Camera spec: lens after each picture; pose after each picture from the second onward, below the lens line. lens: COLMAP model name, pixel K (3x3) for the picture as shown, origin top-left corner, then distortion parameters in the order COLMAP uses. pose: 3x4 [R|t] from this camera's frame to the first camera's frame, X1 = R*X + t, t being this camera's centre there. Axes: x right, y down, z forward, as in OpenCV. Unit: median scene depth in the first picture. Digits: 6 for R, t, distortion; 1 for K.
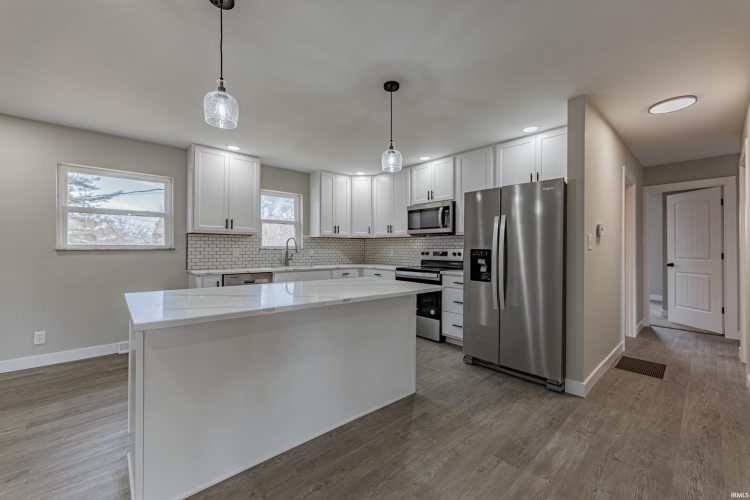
lens RADIAL K [[301.3, 0, 370.7], [0, 301.3, 247.9], [0, 0, 1]] dist [0.001394, -0.000007]
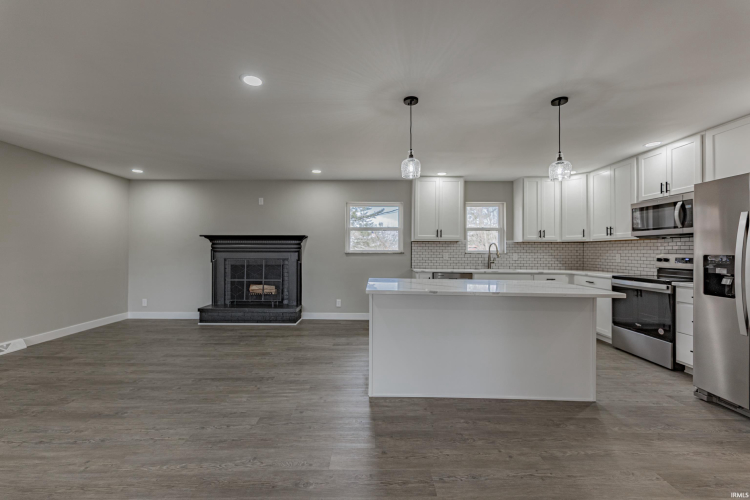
lens RADIAL K [[301.3, 0, 370.7], [0, 301.3, 247.9], [0, 0, 1]] dist [0.001394, -0.000007]
pose [[0.741779, -0.006512, -0.670613, 0.164030], [-0.002269, 0.999923, -0.012219, -0.002074], [0.670641, 0.010585, 0.741707, -0.133371]]
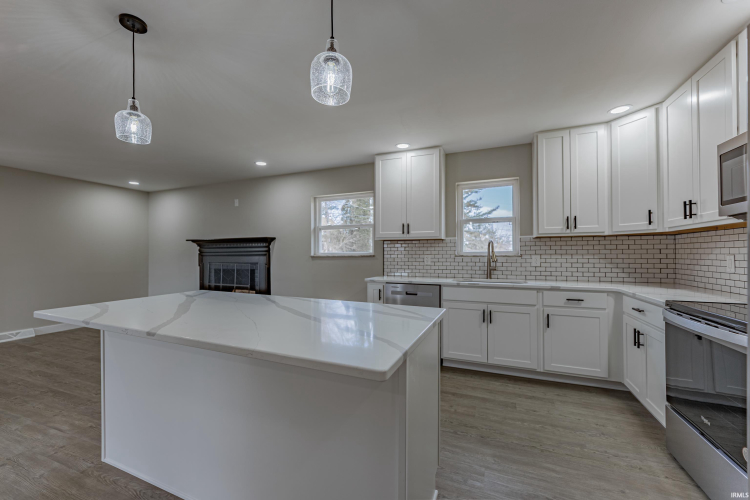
lens RADIAL K [[301.8, 0, 371.6], [0, 301.8, 251.9], [0, 0, 1]] dist [-0.001409, -0.000175]
pose [[0.431434, -0.009728, -0.902092, 0.309644], [0.006498, 0.999949, -0.007675, -0.002107], [0.902121, -0.002551, 0.431476, 0.485638]]
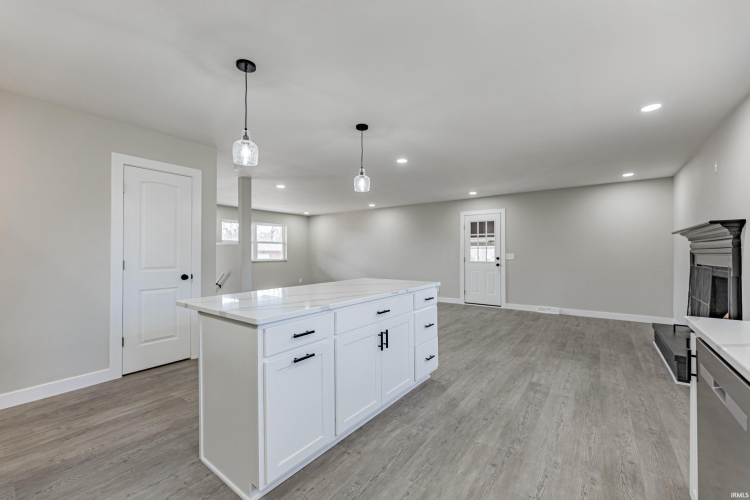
lens RADIAL K [[306.5, 0, 377.4], [0, 306.5, 250.3], [0, 0, 1]] dist [-0.000626, 0.000012]
pose [[-0.978346, -0.002540, -0.206963, -0.067887], [-0.000383, 0.999945, -0.010464, -0.000854], [0.206978, -0.010158, -0.978293, 1.106734]]
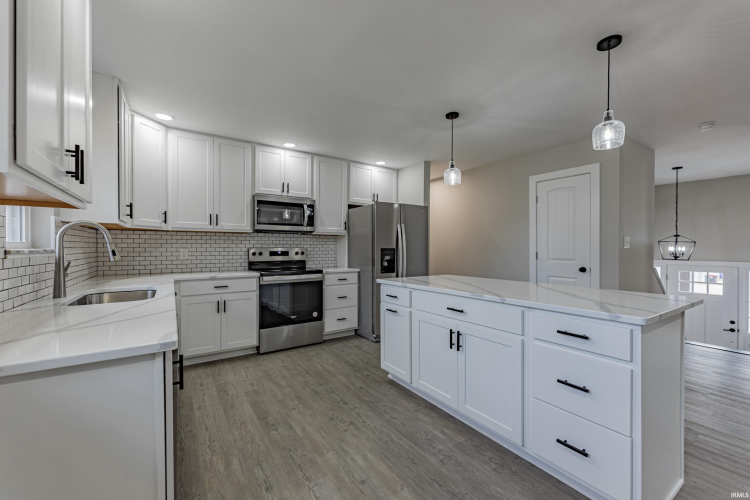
lens RADIAL K [[301.3, 0, 370.7], [0, 301.3, 247.9], [0, 0, 1]] dist [0.001394, -0.000007]
pose [[0.143505, -0.004972, 0.989637, -0.683907], [-0.001853, 0.999984, 0.005292, -0.002853], [-0.989648, -0.002594, 0.143493, 0.659921]]
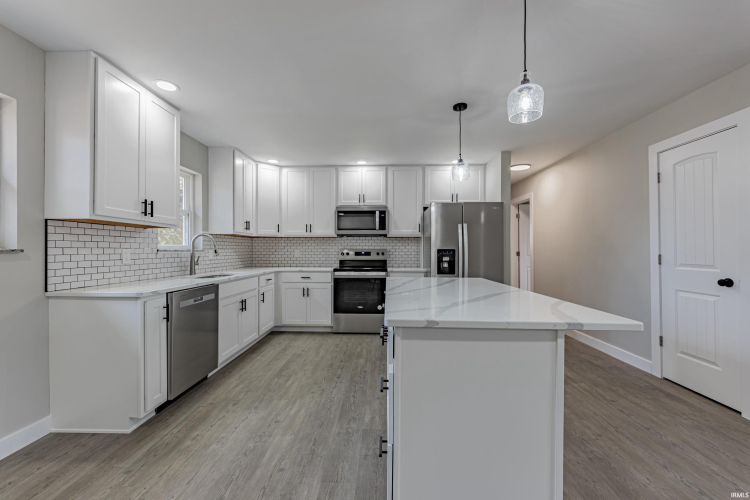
lens RADIAL K [[300.3, 0, 371.6], [0, 300.3, 247.9], [0, 0, 1]] dist [0.000080, -0.000192]
pose [[0.696013, 0.000749, 0.718029, -0.565848], [0.001567, 0.999995, -0.002562, 0.001279], [-0.718027, 0.002908, 0.696009, 0.256763]]
